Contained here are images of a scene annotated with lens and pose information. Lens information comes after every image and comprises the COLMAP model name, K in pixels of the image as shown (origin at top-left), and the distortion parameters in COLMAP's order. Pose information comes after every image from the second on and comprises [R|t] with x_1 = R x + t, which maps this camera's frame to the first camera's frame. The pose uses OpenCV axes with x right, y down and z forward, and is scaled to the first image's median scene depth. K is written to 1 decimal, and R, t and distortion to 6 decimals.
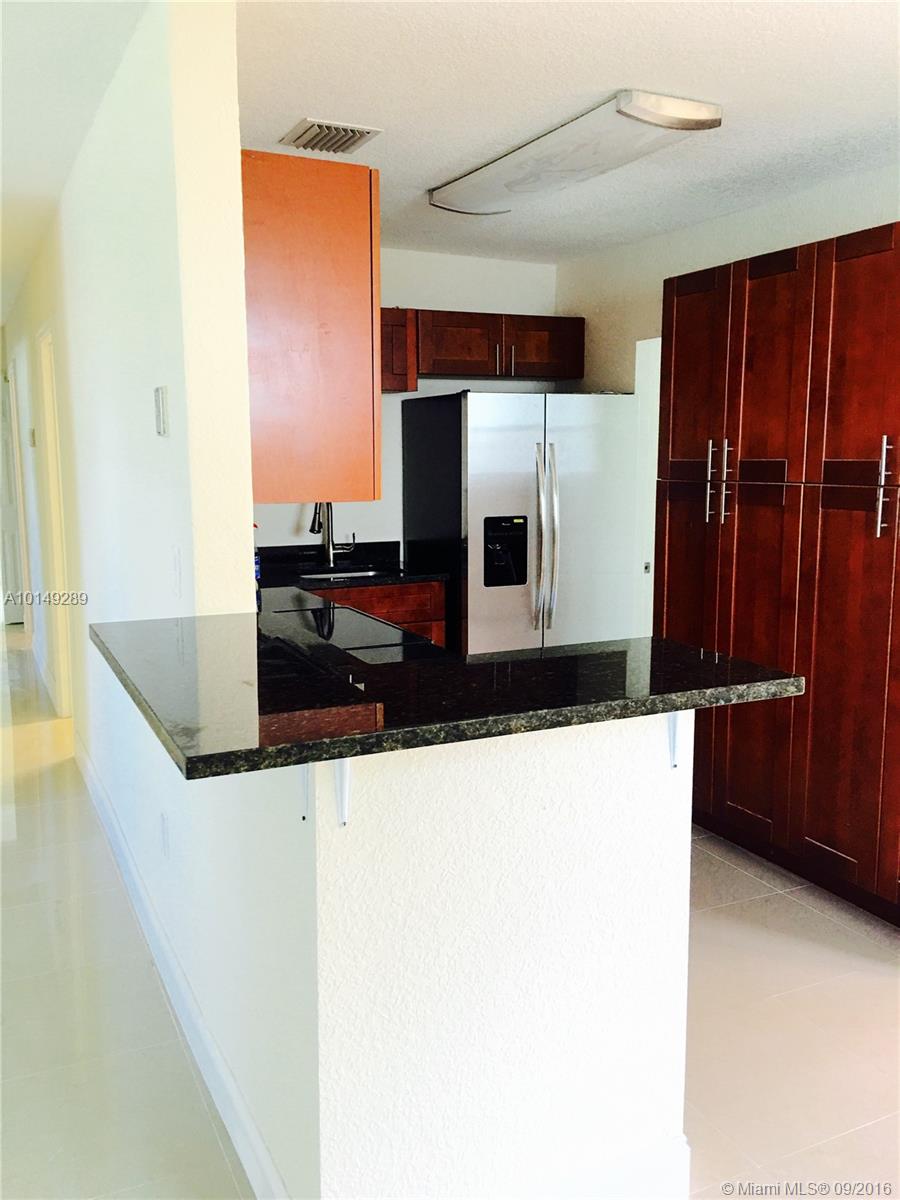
lens RADIAL K [[1018.1, 0, 452.8], [0, 1018.1, 600.2], [0, 0, 1]] dist [0.093393, -0.109045]
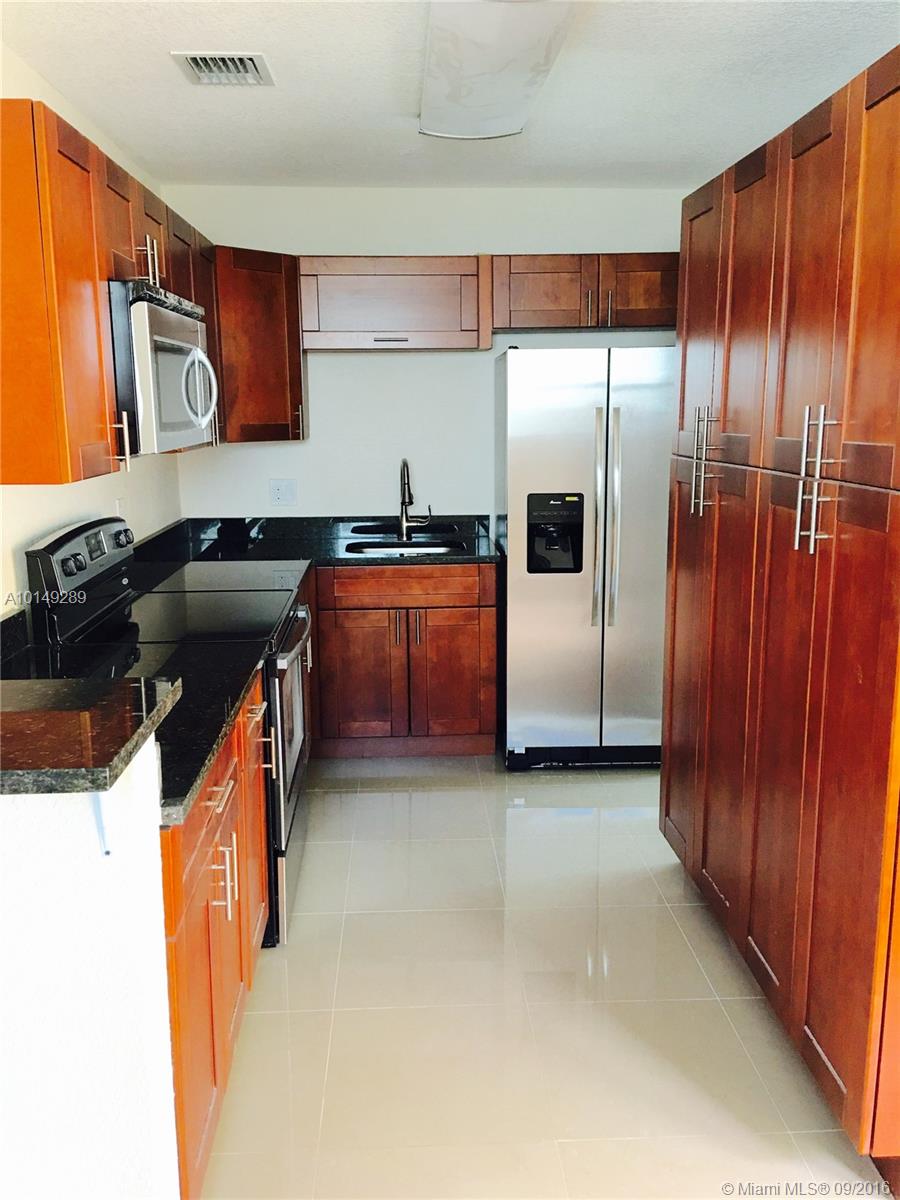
lens RADIAL K [[1018.1, 0, 445.3], [0, 1018.1, 594.6], [0, 0, 1]] dist [0.093393, -0.109045]
pose [[0.916805, 0.069687, -0.393209, 0.299227], [-0.054513, 0.997278, 0.049642, -0.033088], [0.395598, -0.024077, 0.918108, 0.163513]]
